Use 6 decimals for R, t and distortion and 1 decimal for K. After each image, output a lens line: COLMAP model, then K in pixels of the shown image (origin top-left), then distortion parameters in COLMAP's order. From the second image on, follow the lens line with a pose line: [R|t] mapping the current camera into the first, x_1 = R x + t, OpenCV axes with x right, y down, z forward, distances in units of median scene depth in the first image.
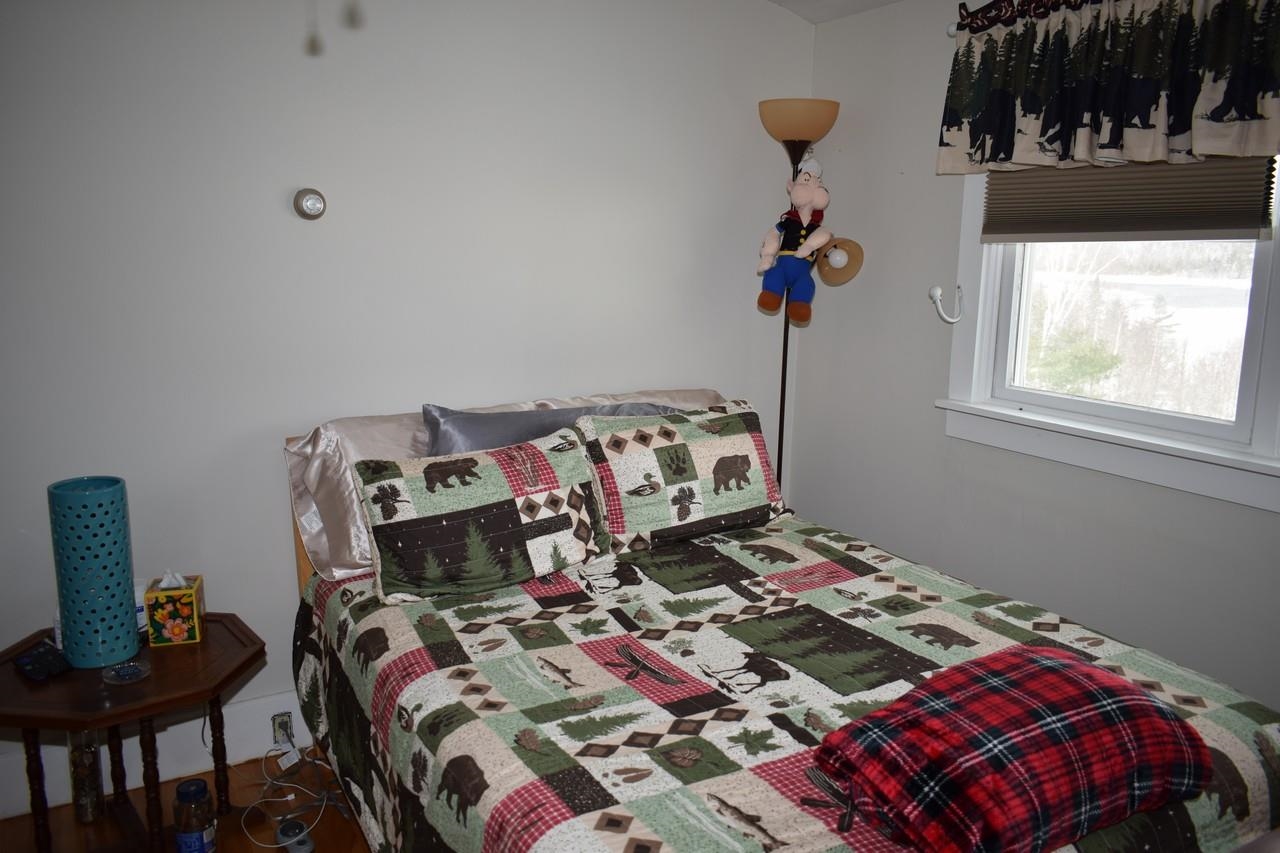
lens RADIAL K [[1009.5, 0, 640.0], [0, 1009.5, 426.5], [0, 0, 1]] dist [-0.004774, 0.005164]
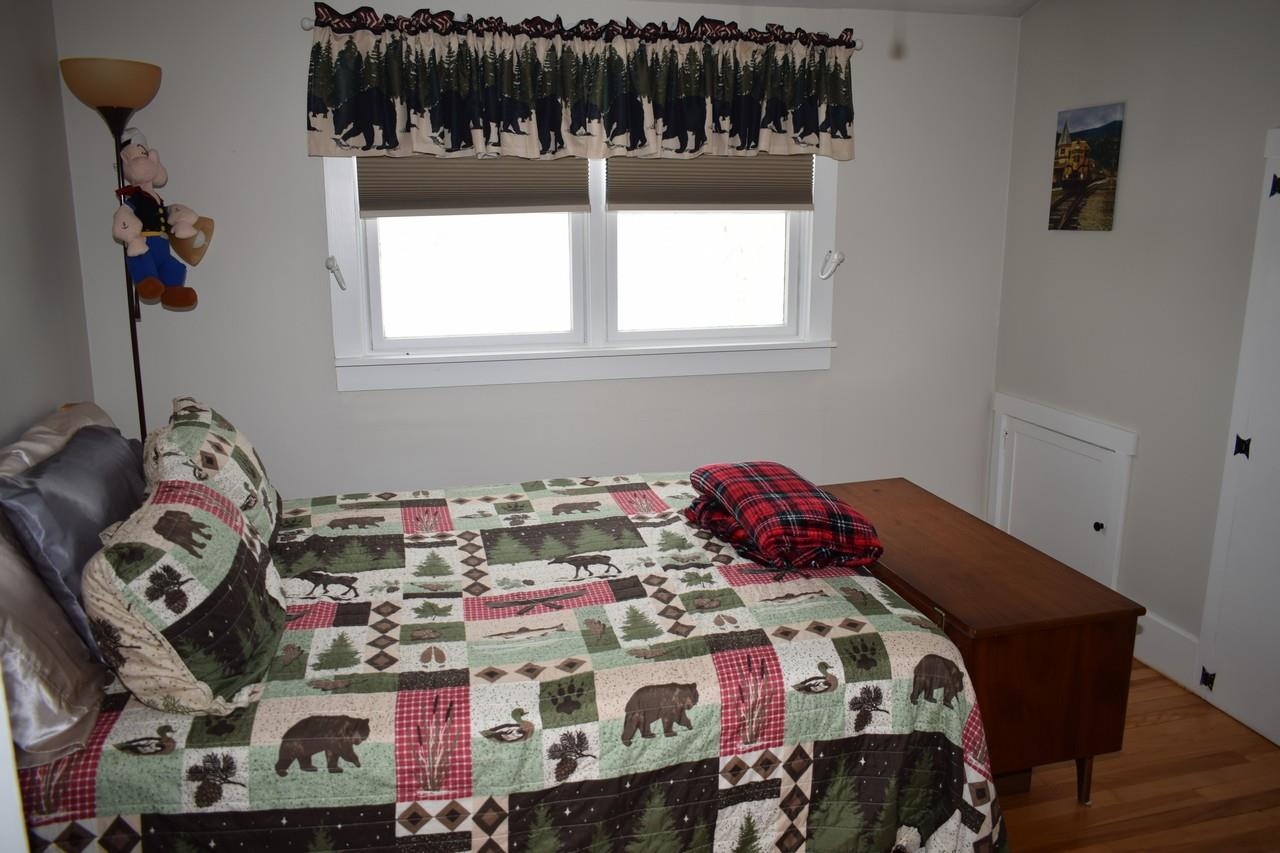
lens RADIAL K [[970.8, 0, 640.0], [0, 970.8, 426.5], [0, 0, 1]] dist [-0.005741, -0.001871]
pose [[0.264435, -0.216355, 0.939822, -0.817321], [0.188209, 0.967350, 0.169737, -0.095844], [-0.945860, 0.131998, 0.296521, 0.481300]]
